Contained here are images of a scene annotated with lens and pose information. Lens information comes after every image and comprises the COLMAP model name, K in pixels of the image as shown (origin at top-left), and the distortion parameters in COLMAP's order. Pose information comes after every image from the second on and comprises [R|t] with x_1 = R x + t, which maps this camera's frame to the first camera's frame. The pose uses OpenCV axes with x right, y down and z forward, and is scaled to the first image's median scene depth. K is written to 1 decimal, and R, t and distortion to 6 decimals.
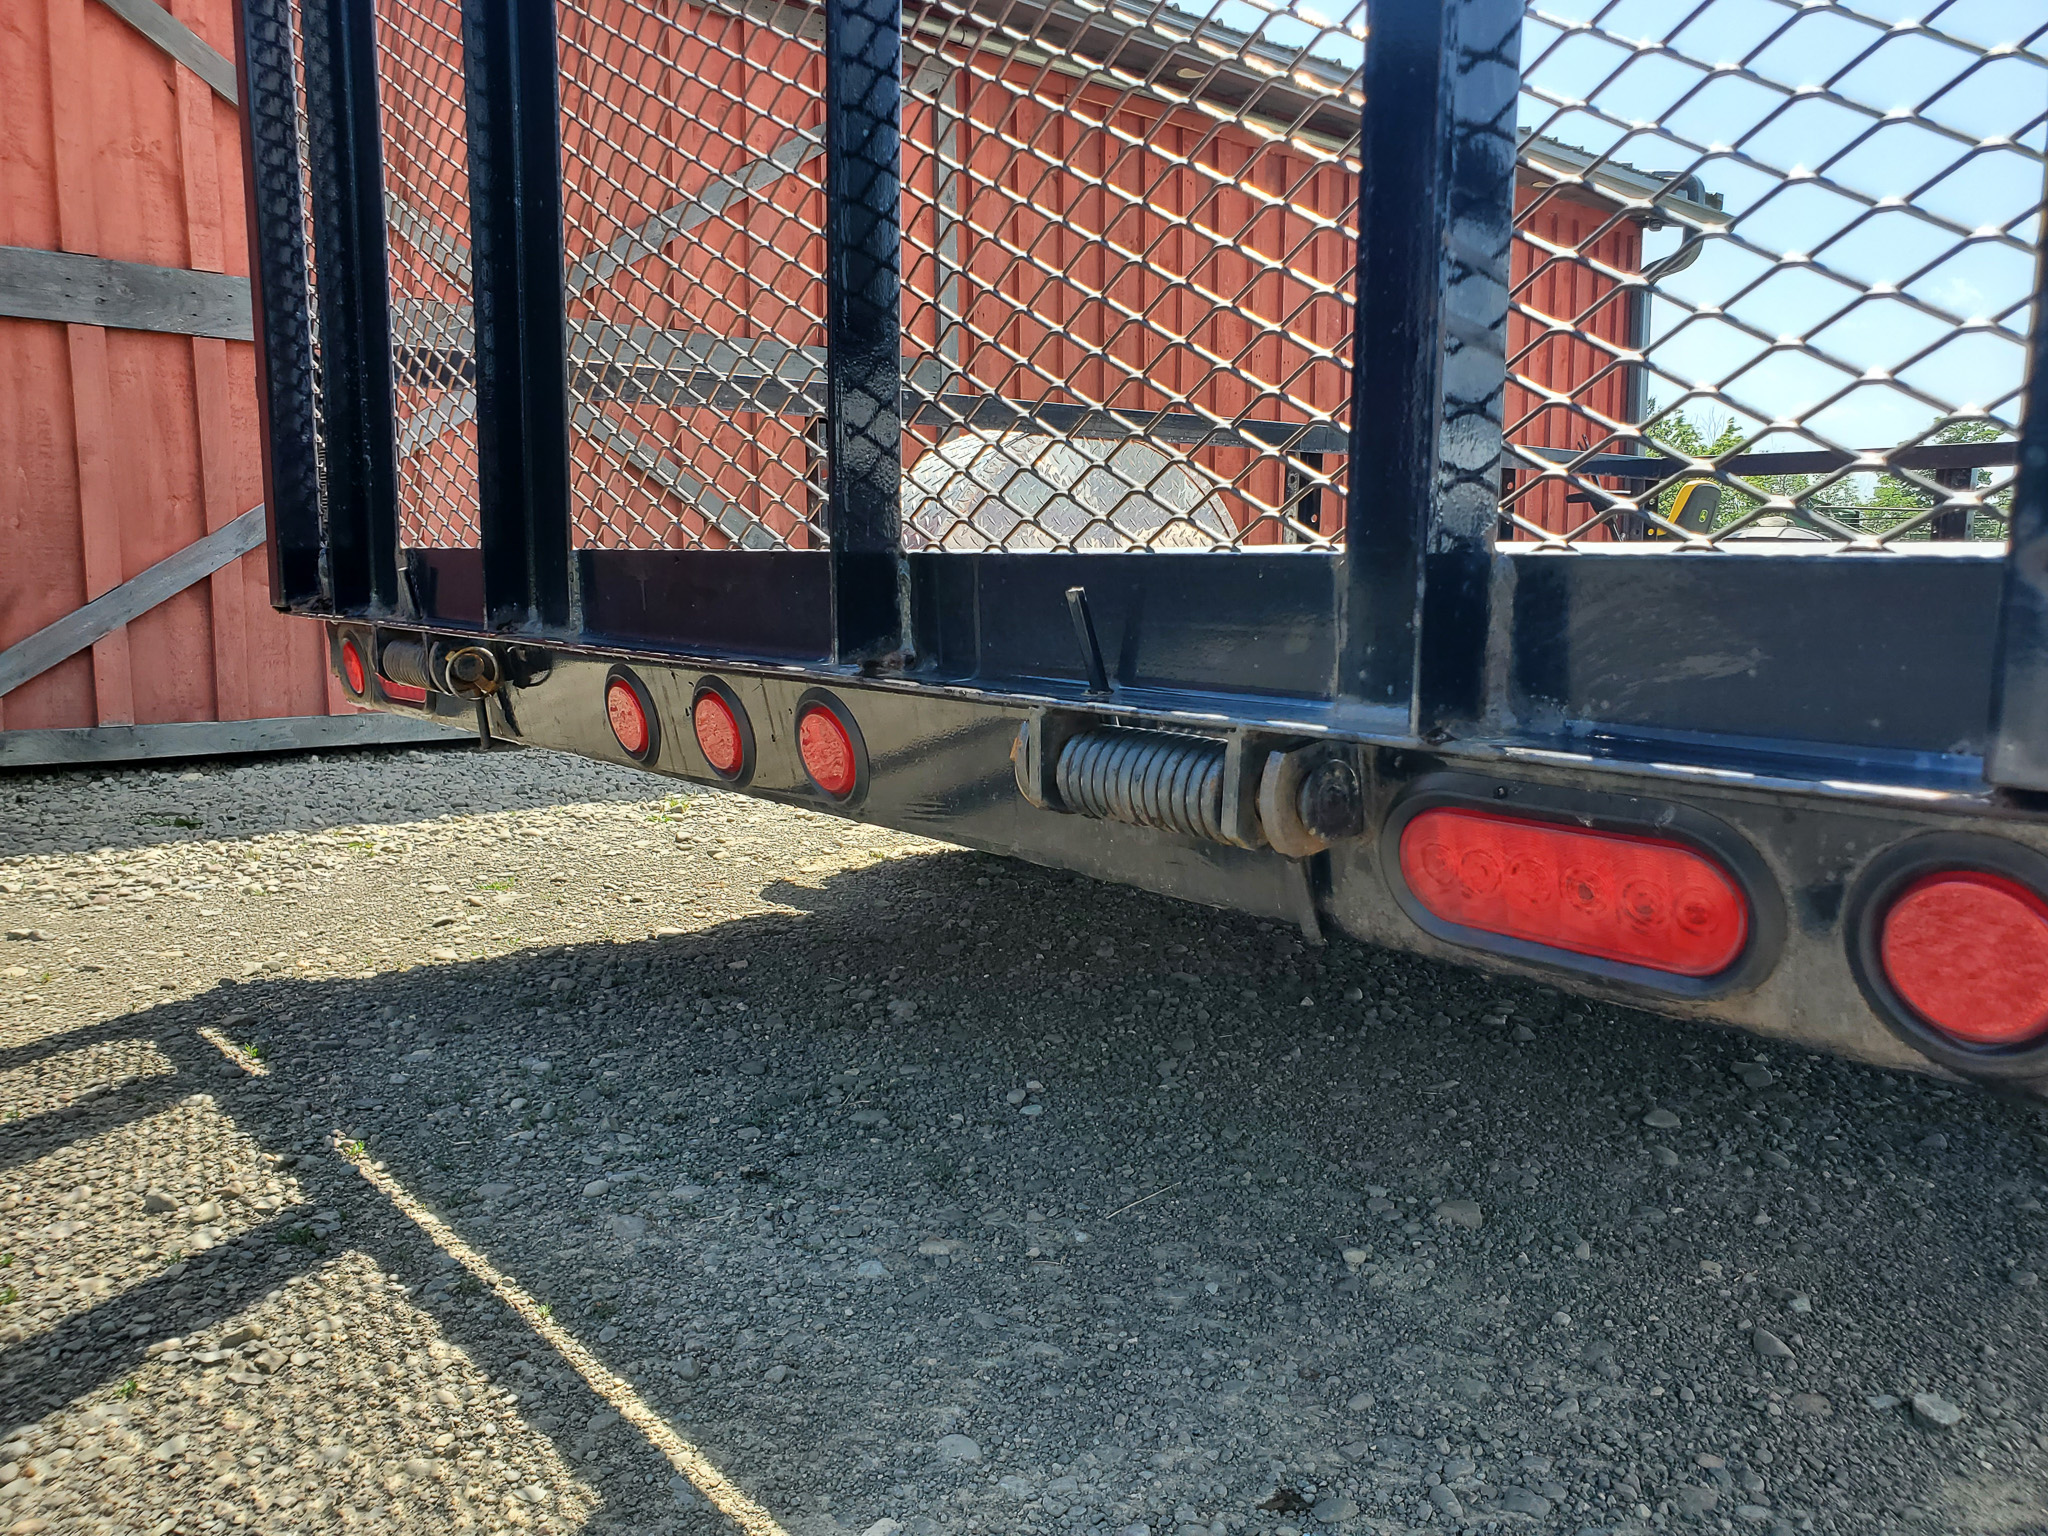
lens RADIAL K [[1580.3, 0, 1033.9], [0, 1580.3, 770.9], [0, 0, 1]] dist [0.010659, 0.005665]
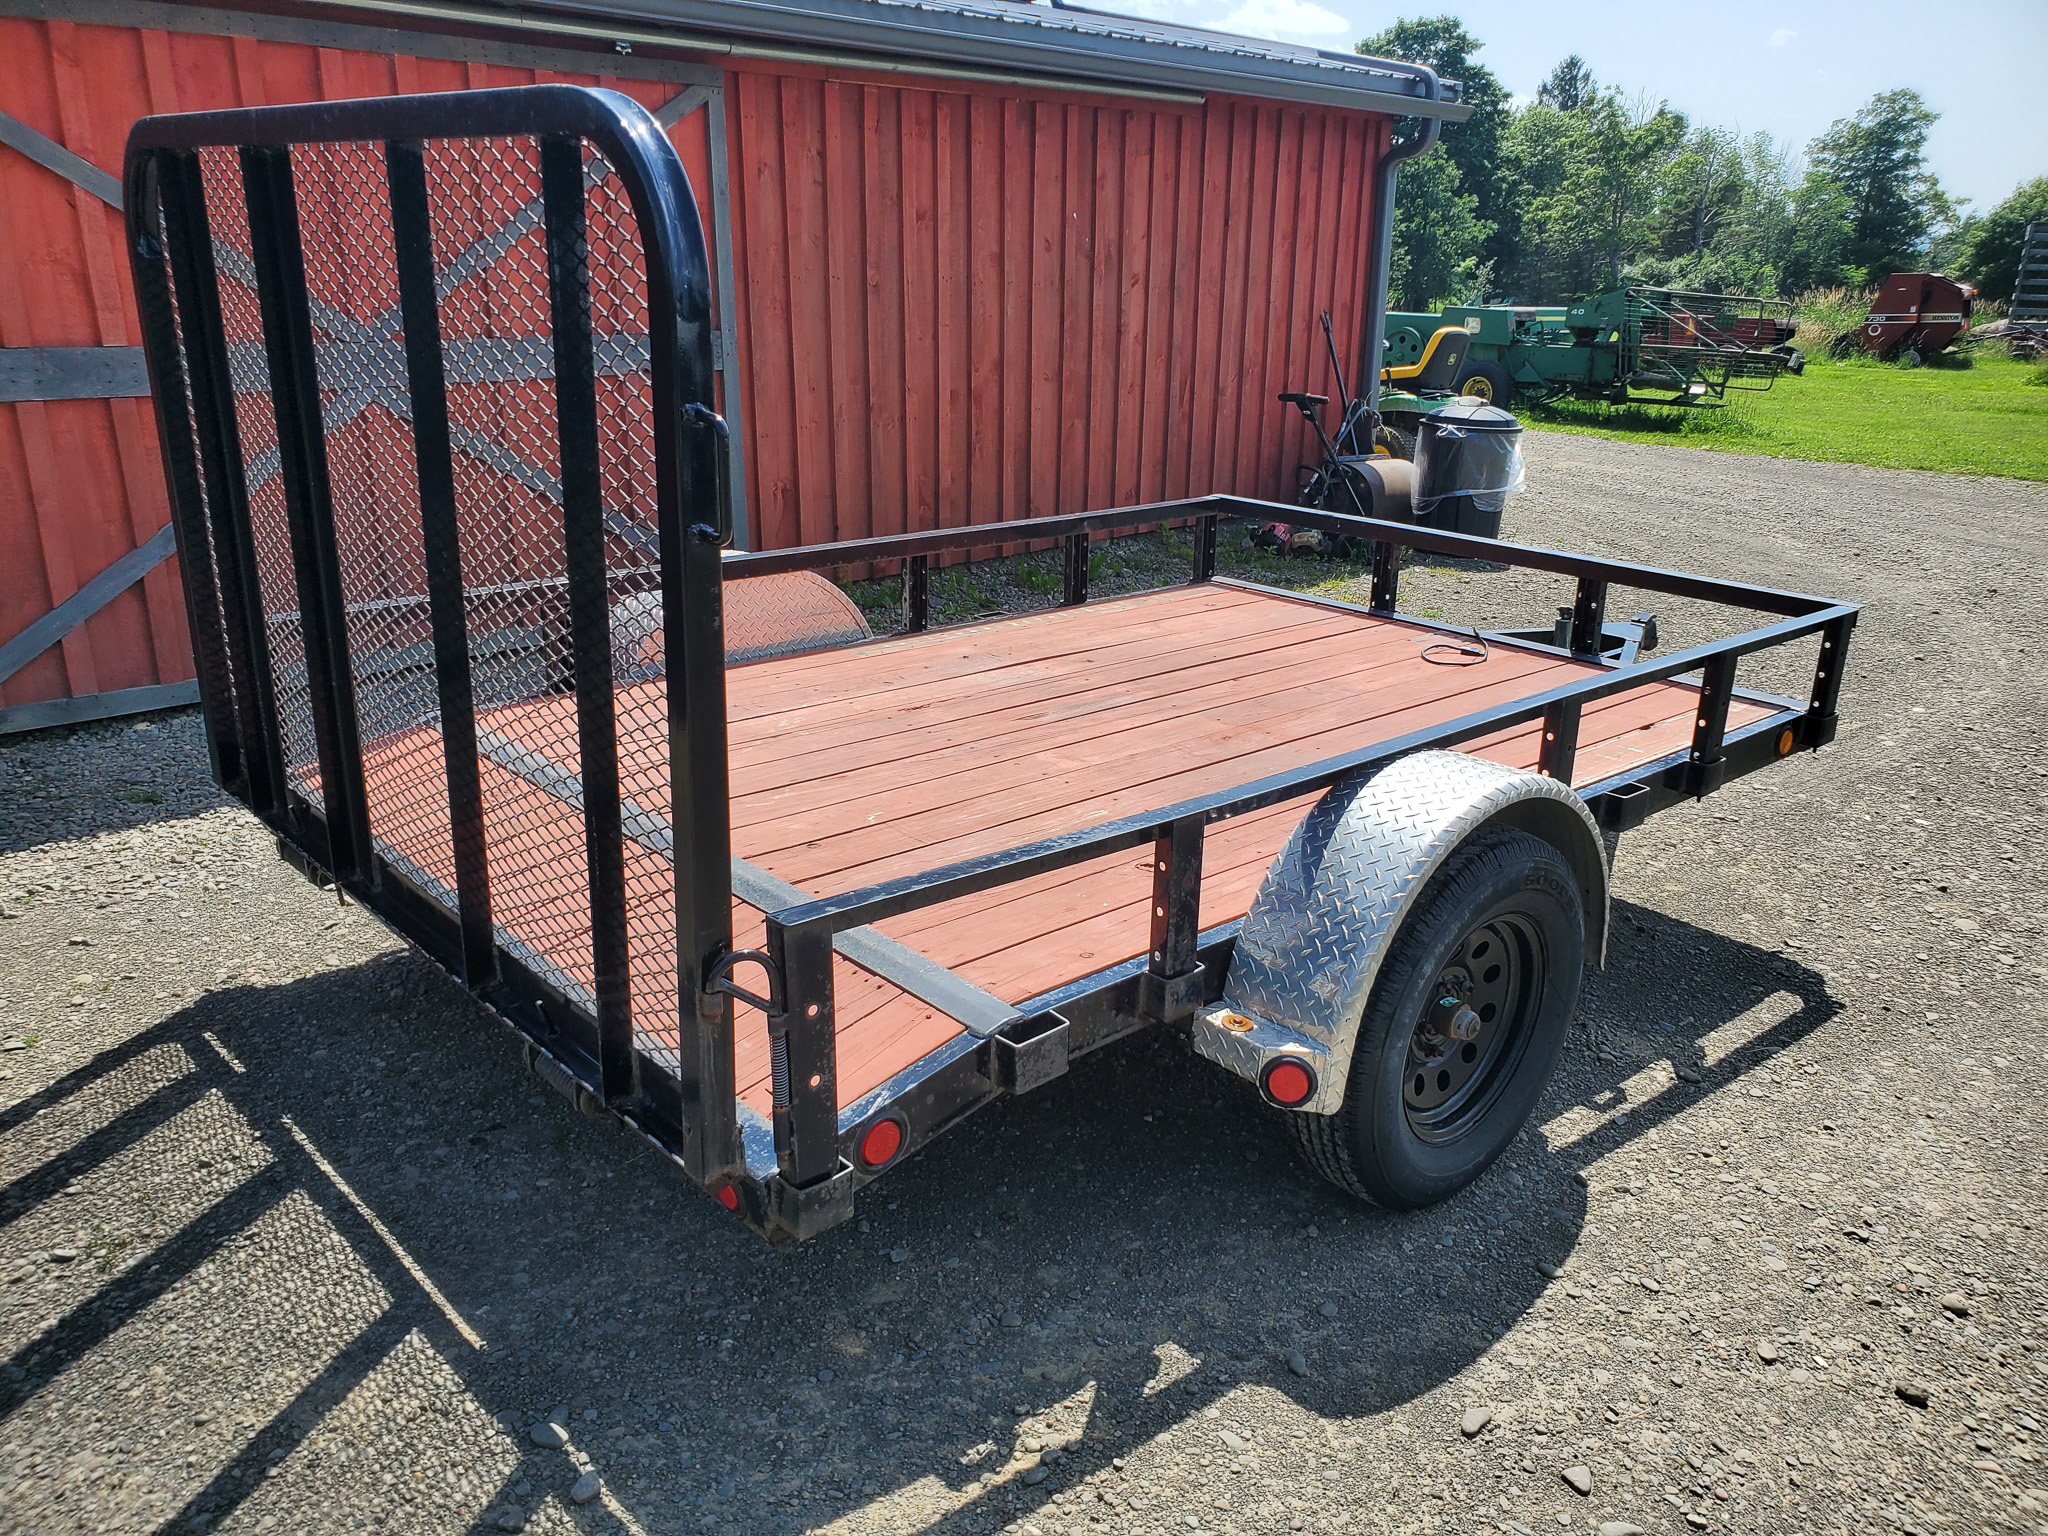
lens RADIAL K [[1580.3, 0, 1033.9], [0, 1580.3, 770.9], [0, 0, 1]] dist [0.010659, 0.005665]
pose [[0.998913, 0.003326, 0.046500, 0.368186], [-0.012994, 0.977786, 0.209203, -0.531469], [-0.044771, -0.209580, 0.976766, -0.806213]]
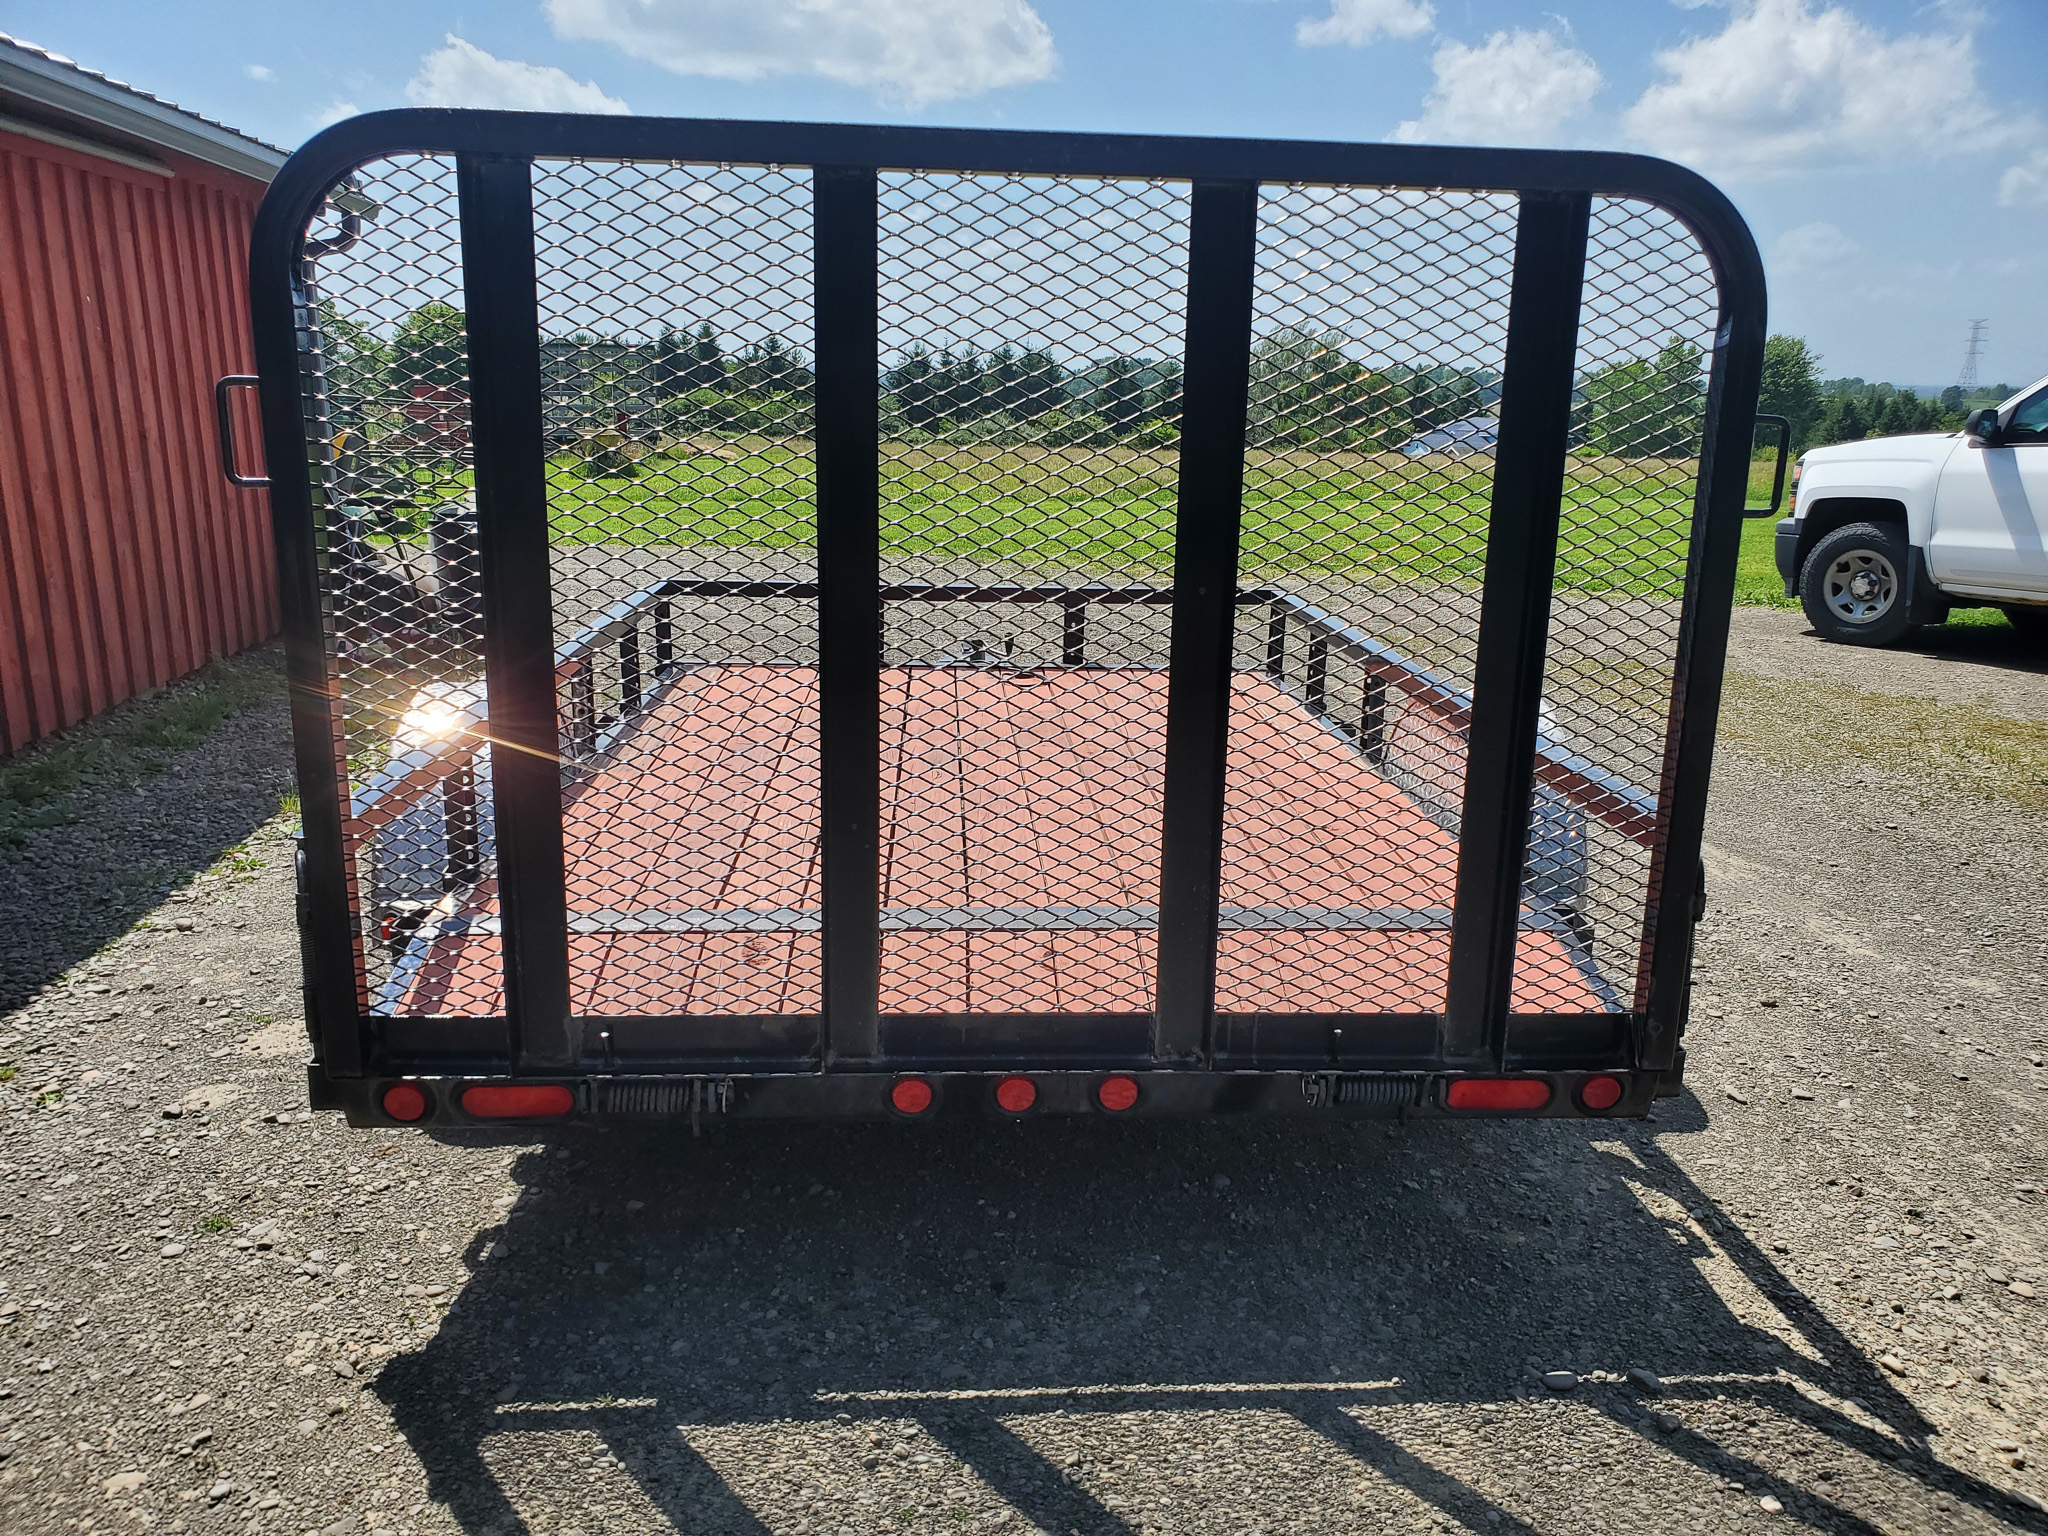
lens RADIAL K [[1580.3, 0, 1033.9], [0, 1580.3, 770.9], [0, 0, 1]] dist [0.010659, 0.005665]
pose [[0.584118, -0.175963, 0.792365, -1.154819], [0.078516, 0.983889, 0.160615, -0.504463], [-0.807862, -0.031605, 0.588524, -0.097712]]
